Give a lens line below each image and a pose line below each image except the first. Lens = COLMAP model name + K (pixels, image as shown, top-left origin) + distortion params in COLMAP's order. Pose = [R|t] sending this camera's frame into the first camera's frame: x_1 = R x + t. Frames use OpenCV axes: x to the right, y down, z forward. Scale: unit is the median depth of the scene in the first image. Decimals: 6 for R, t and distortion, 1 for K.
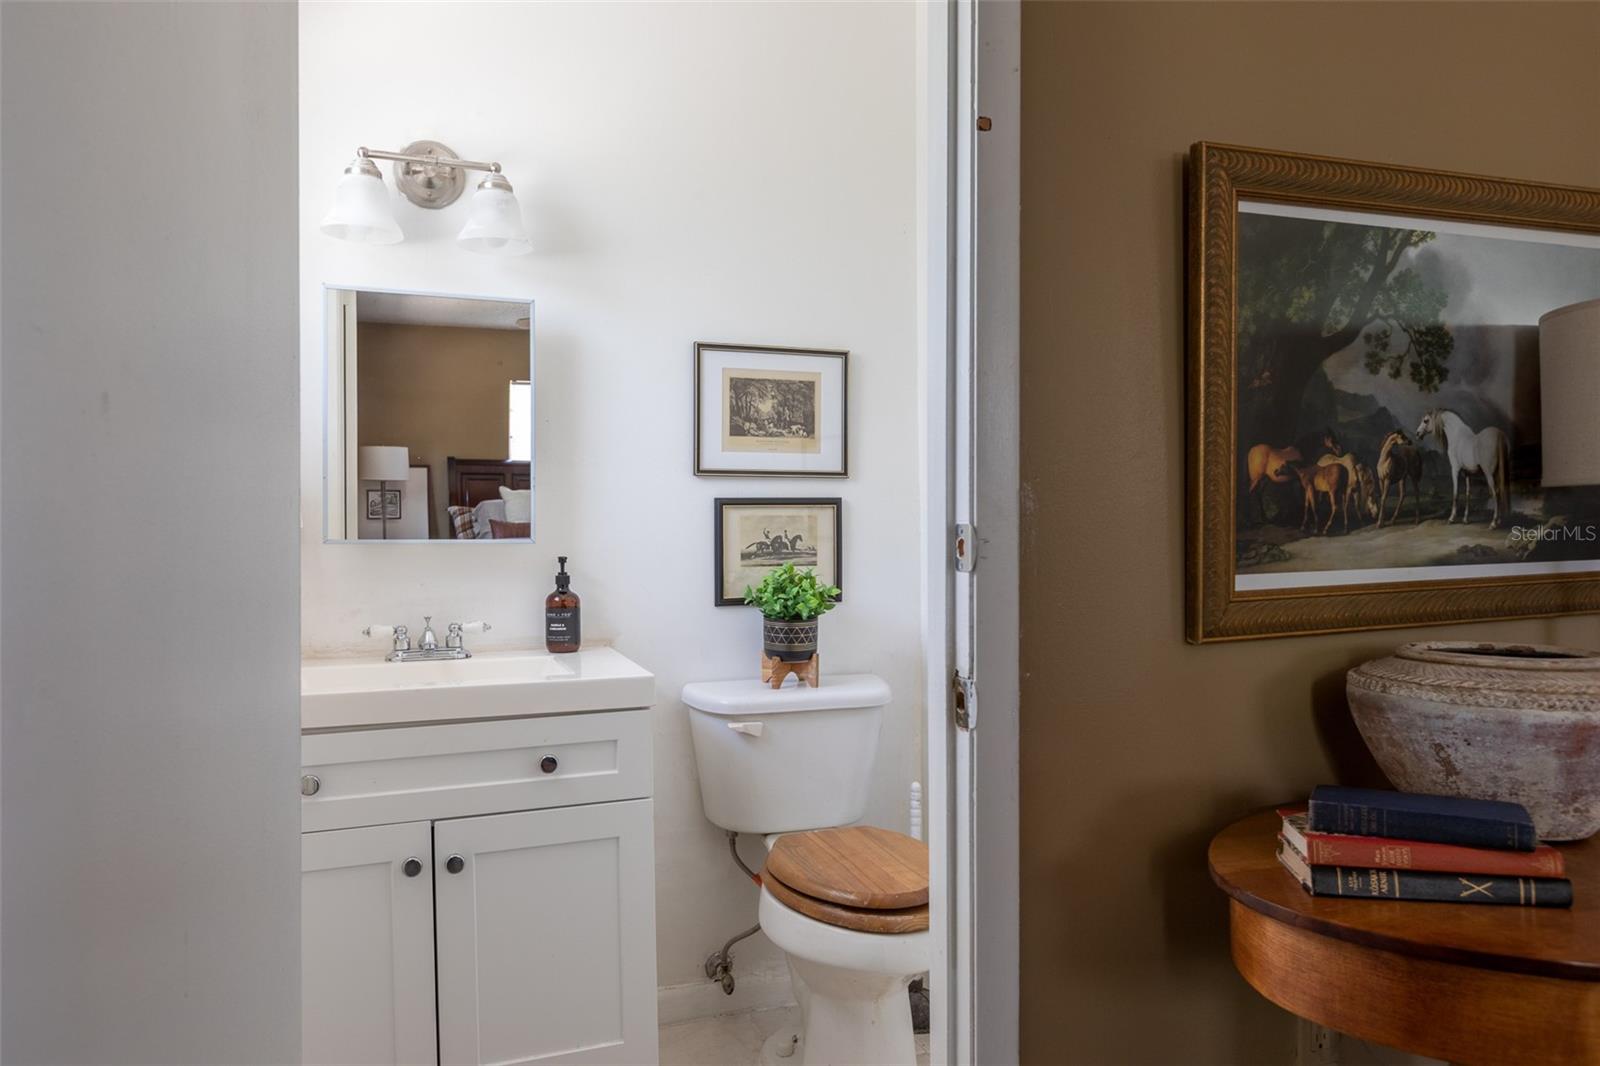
lens RADIAL K [[1115.5, 0, 799.9], [0, 1115.5, 529.0], [0, 0, 1]] dist [0.000564, 0.000160]
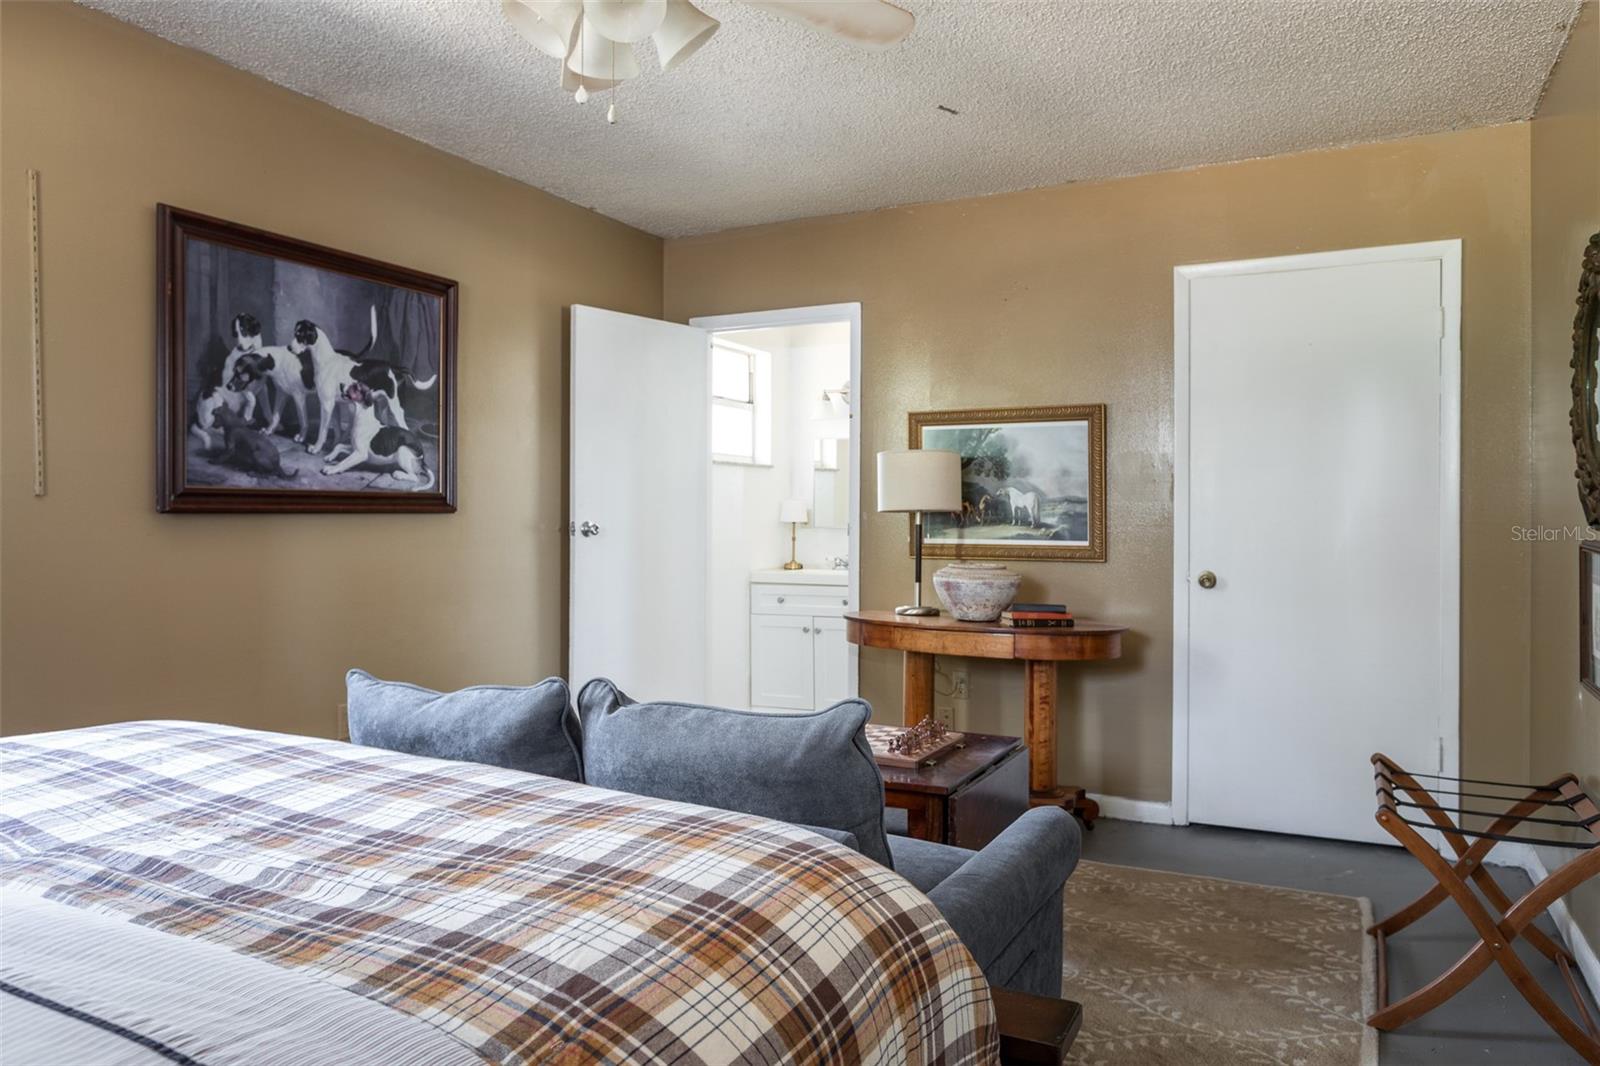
lens RADIAL K [[1115.5, 0, 798.9], [0, 1115.5, 523.5], [0, 0, 1]] dist [0.000564, 0.000160]
pose [[0.679474, 0.023729, -0.733316, 2.368350], [-0.036568, 0.999330, -0.001546, 0.015018], [0.732788, 0.027867, 0.679886, -1.408859]]
